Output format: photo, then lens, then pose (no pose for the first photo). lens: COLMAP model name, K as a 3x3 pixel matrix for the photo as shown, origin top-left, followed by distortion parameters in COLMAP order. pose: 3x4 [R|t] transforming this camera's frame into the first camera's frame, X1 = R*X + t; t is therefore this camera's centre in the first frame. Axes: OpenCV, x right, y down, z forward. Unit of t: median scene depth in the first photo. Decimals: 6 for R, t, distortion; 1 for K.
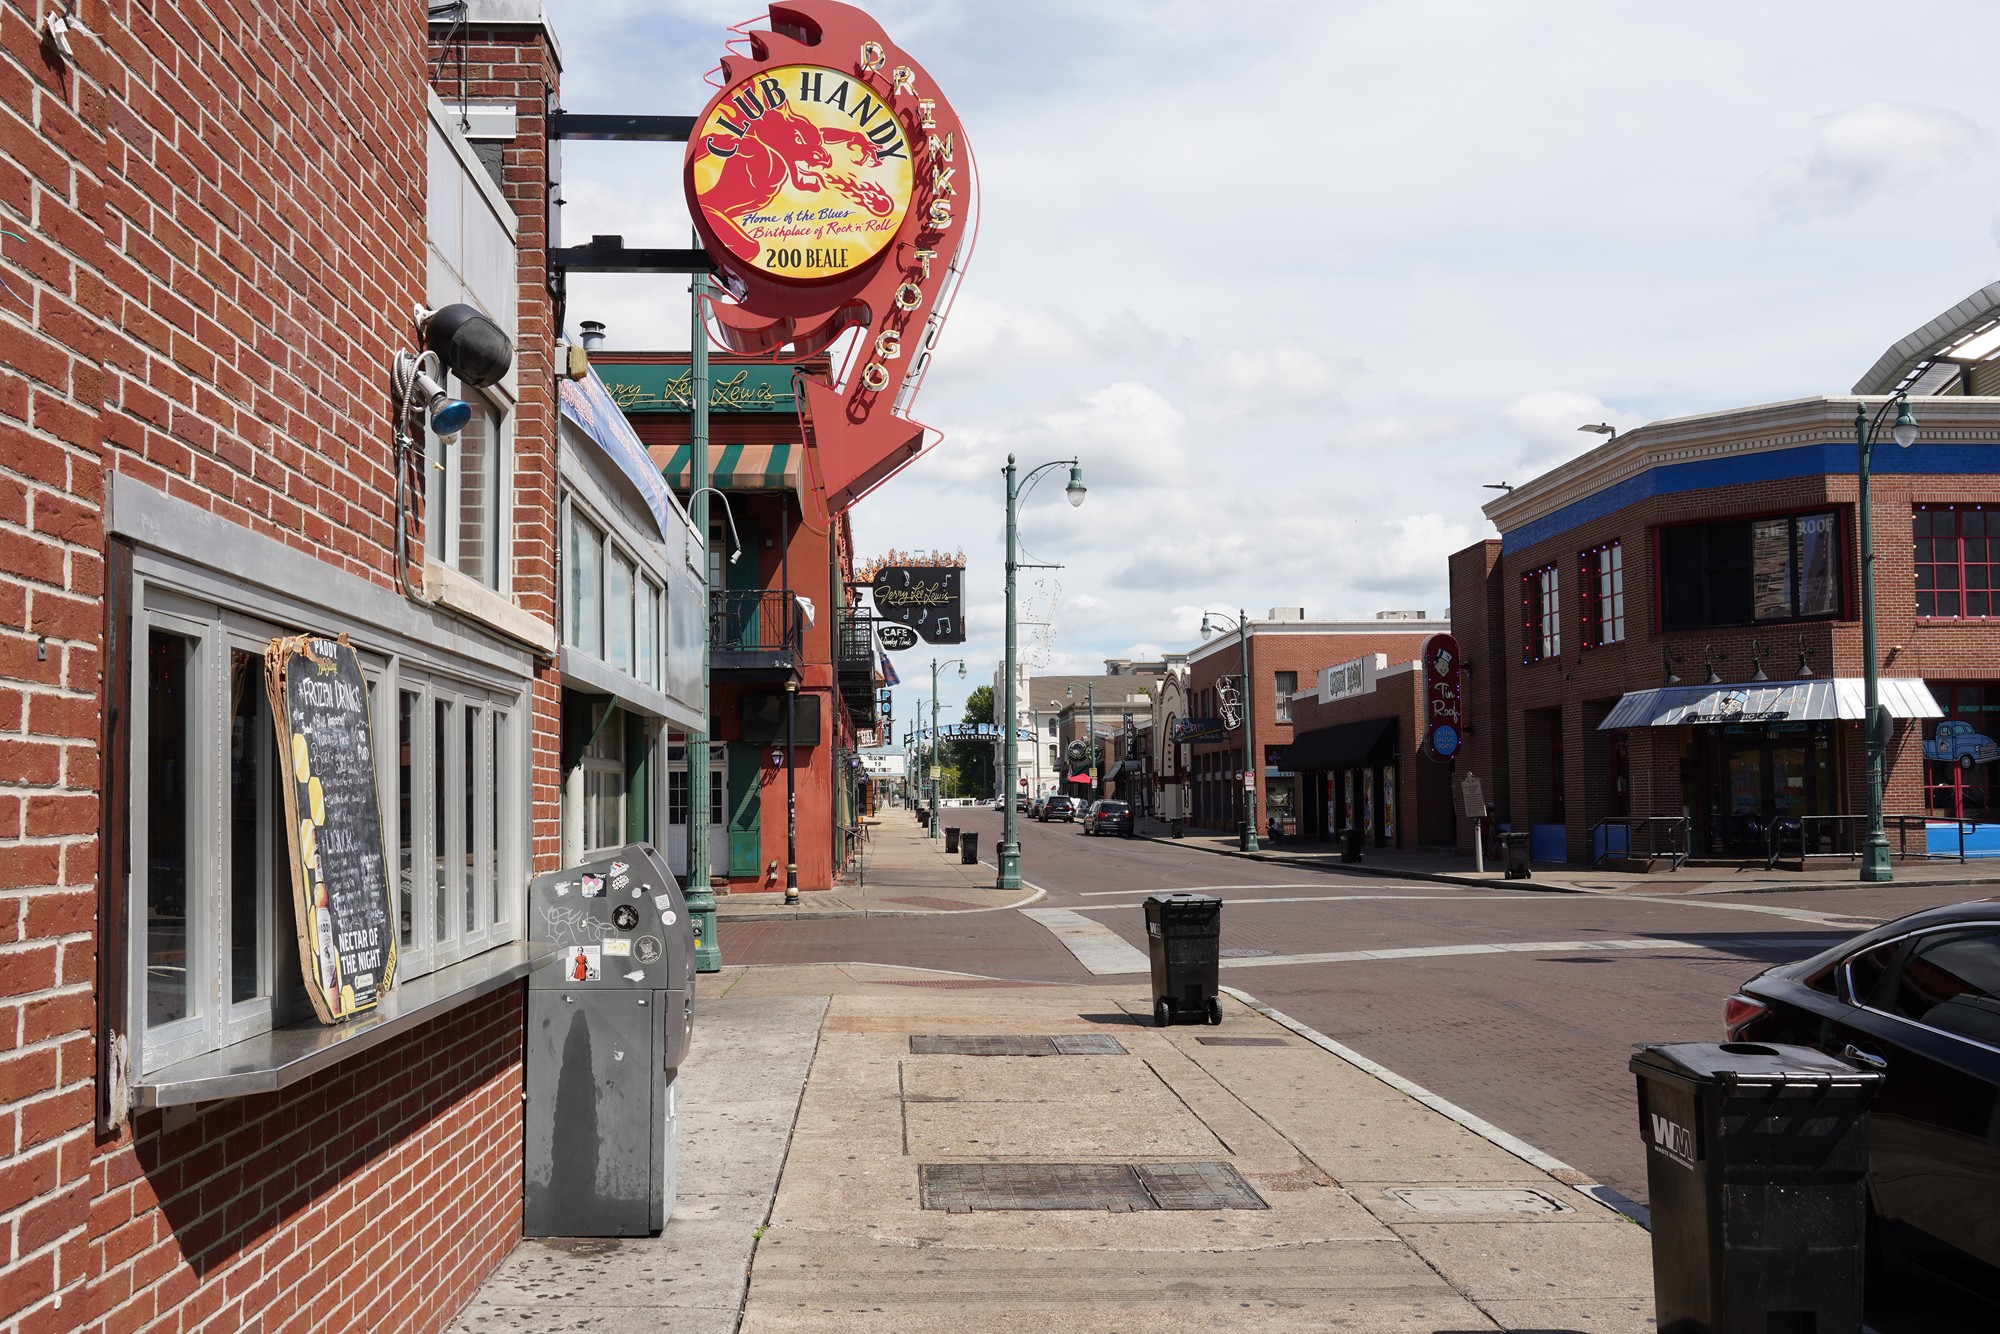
lens RADIAL K [[1572.5, 0, 954.7], [0, 1572.5, 734.3], [0, 0, 1]] dist [-0.017435, 0.014209]
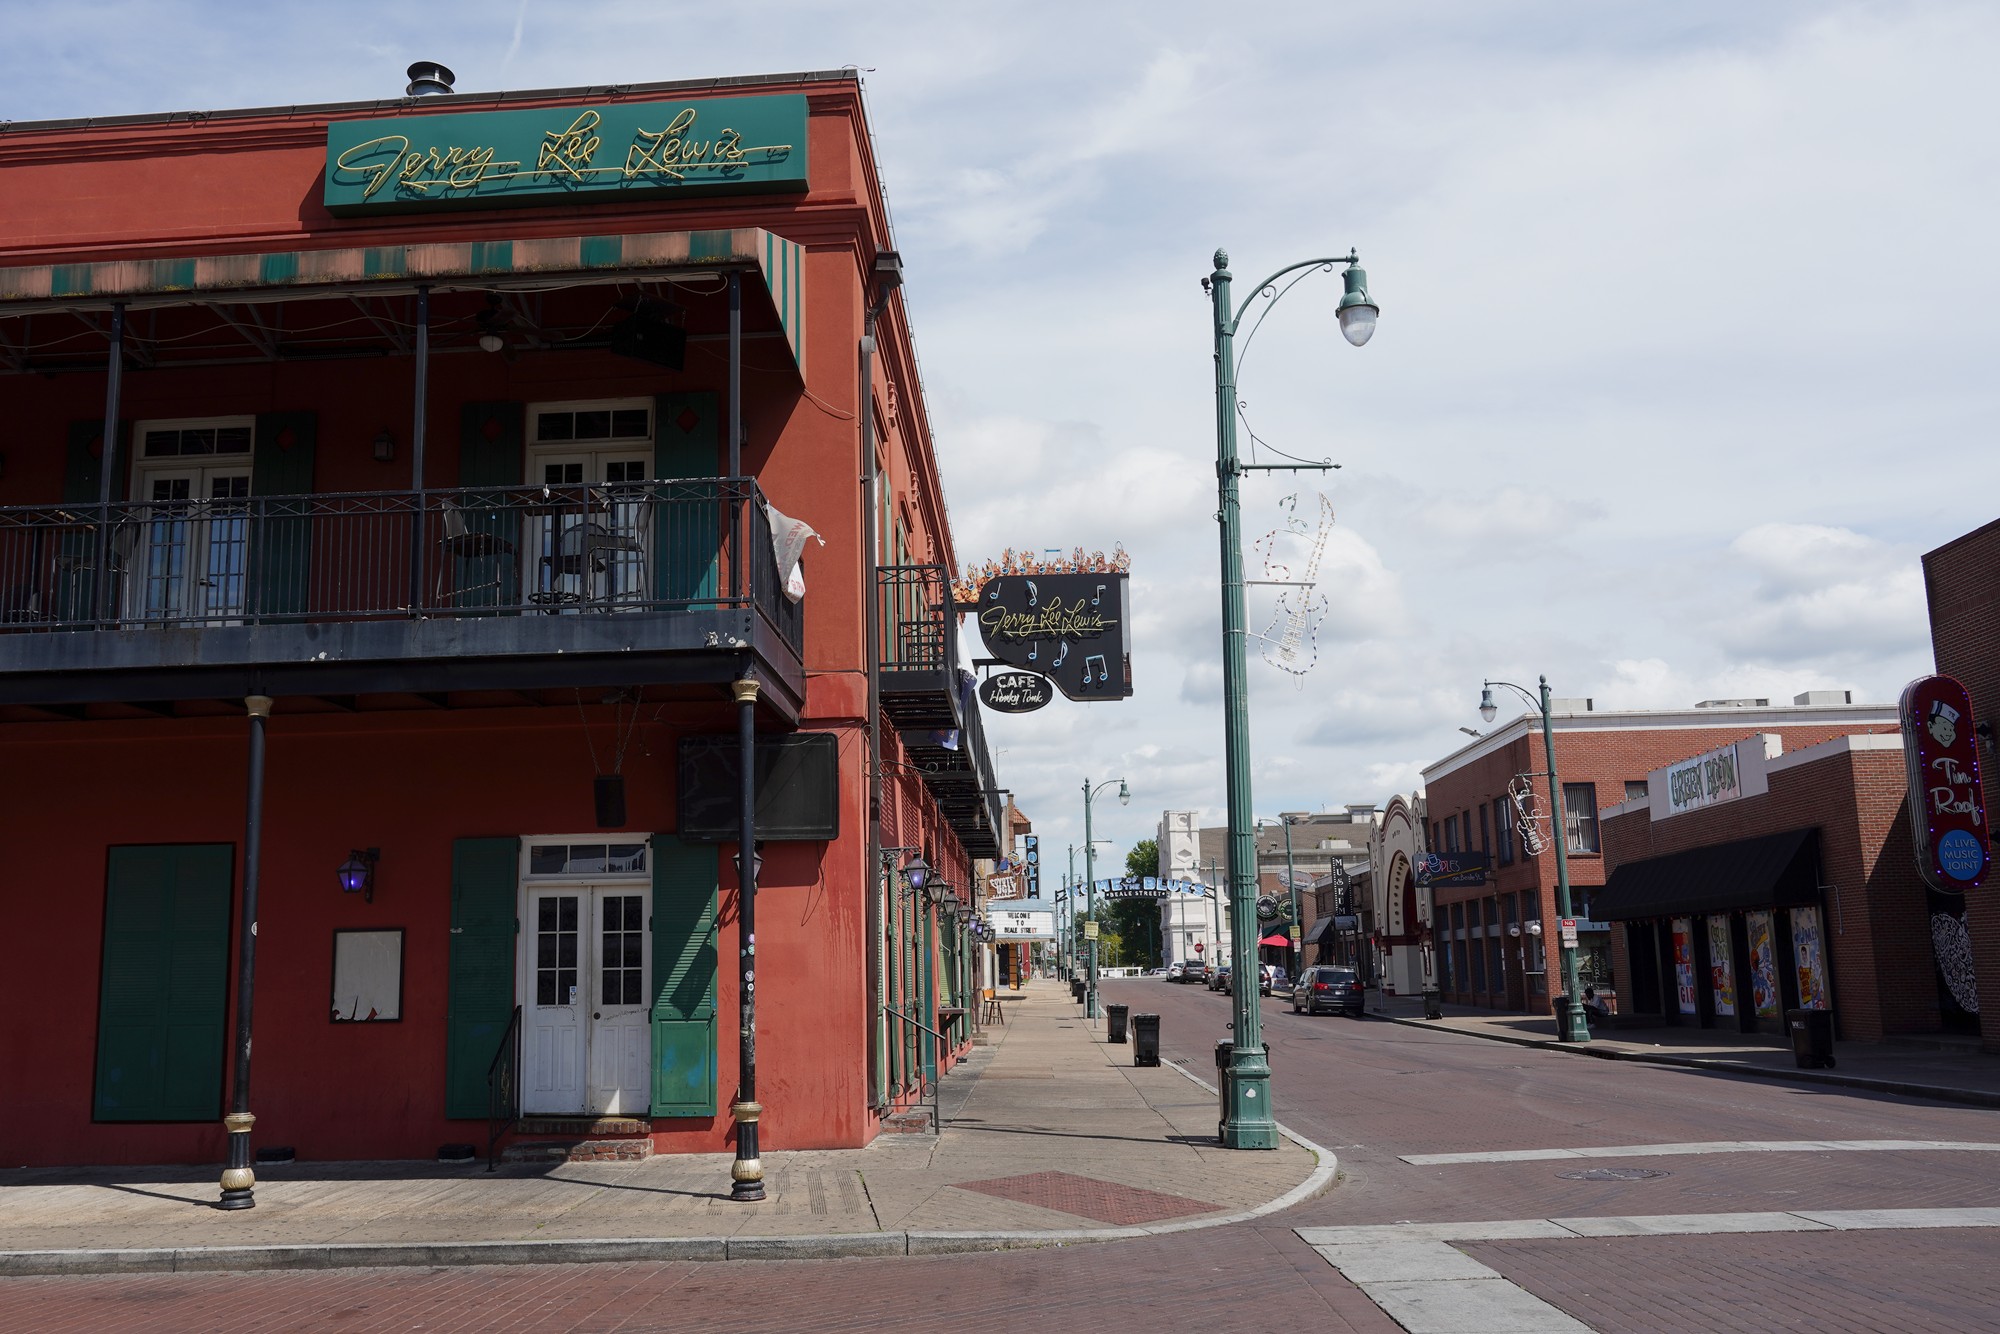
lens RADIAL K [[1572.5, 0, 890.7], [0, 1572.5, 686.5], [0, 0, 1]] dist [-0.017435, 0.014209]
pose [[0.990219, -0.027247, -0.136834, -0.002239], [0.008158, 0.990375, -0.138170, 0.018893], [0.139281, 0.135703, 0.980911, 0.361071]]
